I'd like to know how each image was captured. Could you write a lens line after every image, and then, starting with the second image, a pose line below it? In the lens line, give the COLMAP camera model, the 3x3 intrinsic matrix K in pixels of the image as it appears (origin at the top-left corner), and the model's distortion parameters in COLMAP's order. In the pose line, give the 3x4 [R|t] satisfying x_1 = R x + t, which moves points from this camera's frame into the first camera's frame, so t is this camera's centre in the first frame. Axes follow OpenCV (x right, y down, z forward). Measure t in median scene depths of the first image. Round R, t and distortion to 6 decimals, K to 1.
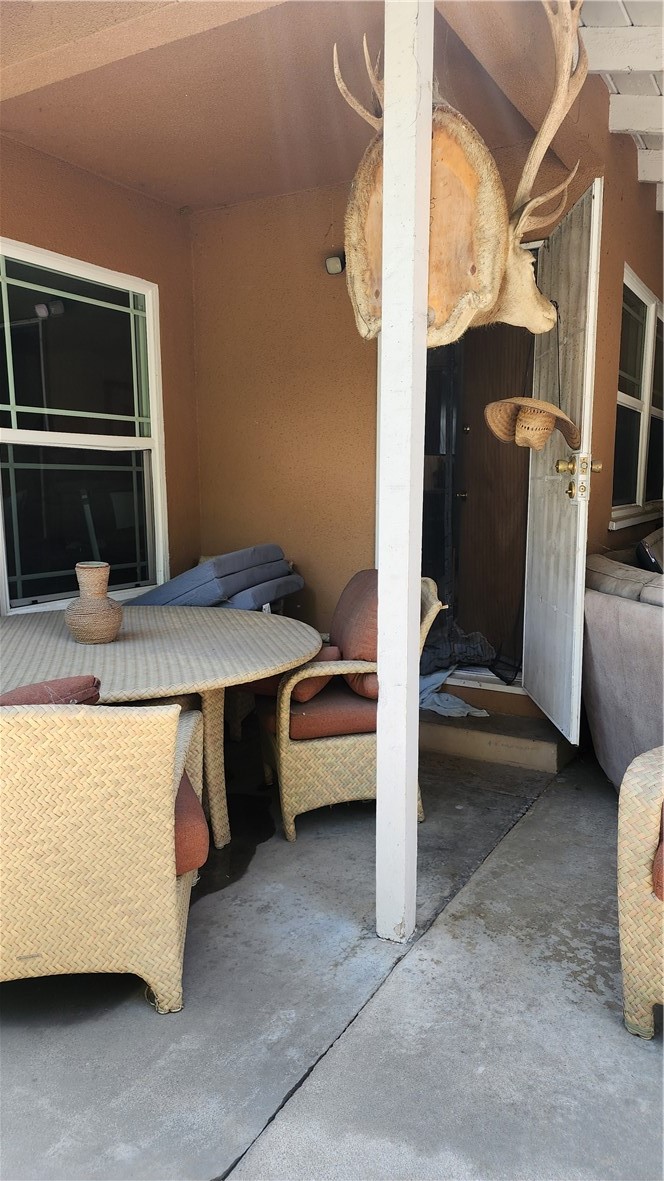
lens RADIAL K [[802.0, 0, 333.6], [0, 802.0, 584.4], [0, 0, 1]] dist [0.059846, -0.019250]
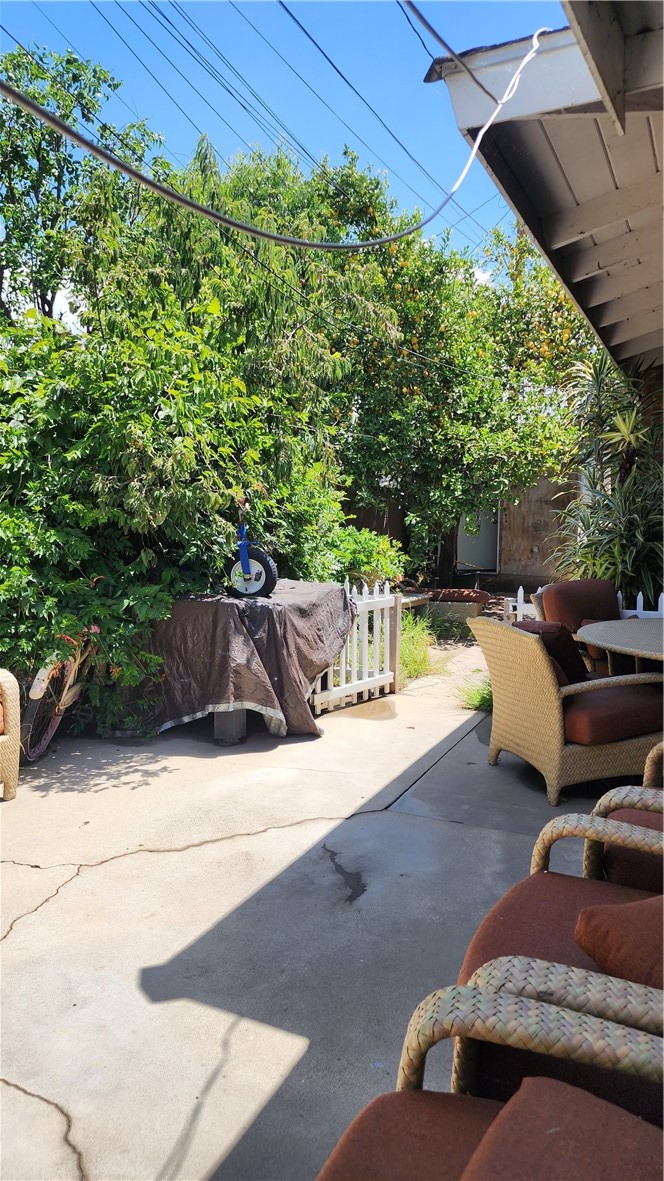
lens RADIAL K [[802.0, 0, 342.8], [0, 802.0, 583.9], [0, 0, 1]] dist [0.059846, -0.019250]
pose [[0.085718, 0.093264, -0.991945, 1.527112], [-0.140674, 0.986768, 0.080621, -0.059529], [0.986338, 0.132630, 0.097704, 0.271080]]
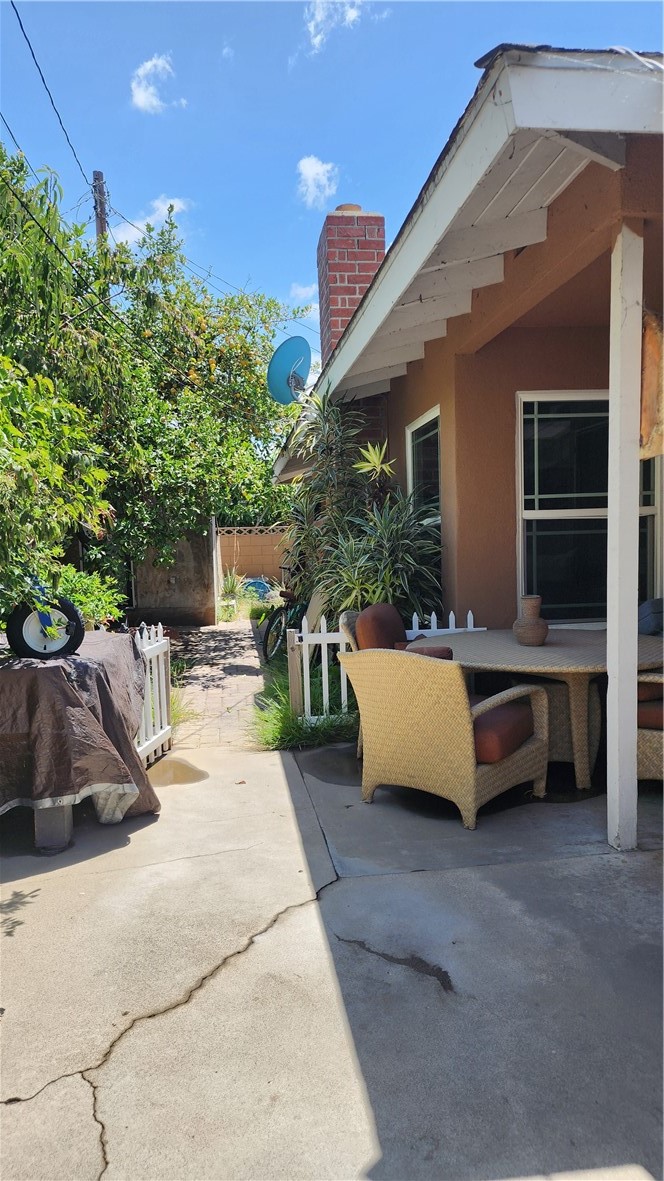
lens RADIAL K [[802.0, 0, 335.9], [0, 802.0, 597.9], [0, 0, 1]] dist [0.059846, -0.019250]
pose [[0.617091, 0.046521, -0.785516, 1.020484], [-0.083917, 0.996449, -0.006911, 0.031884], [0.782404, 0.070182, 0.618803, -0.416426]]
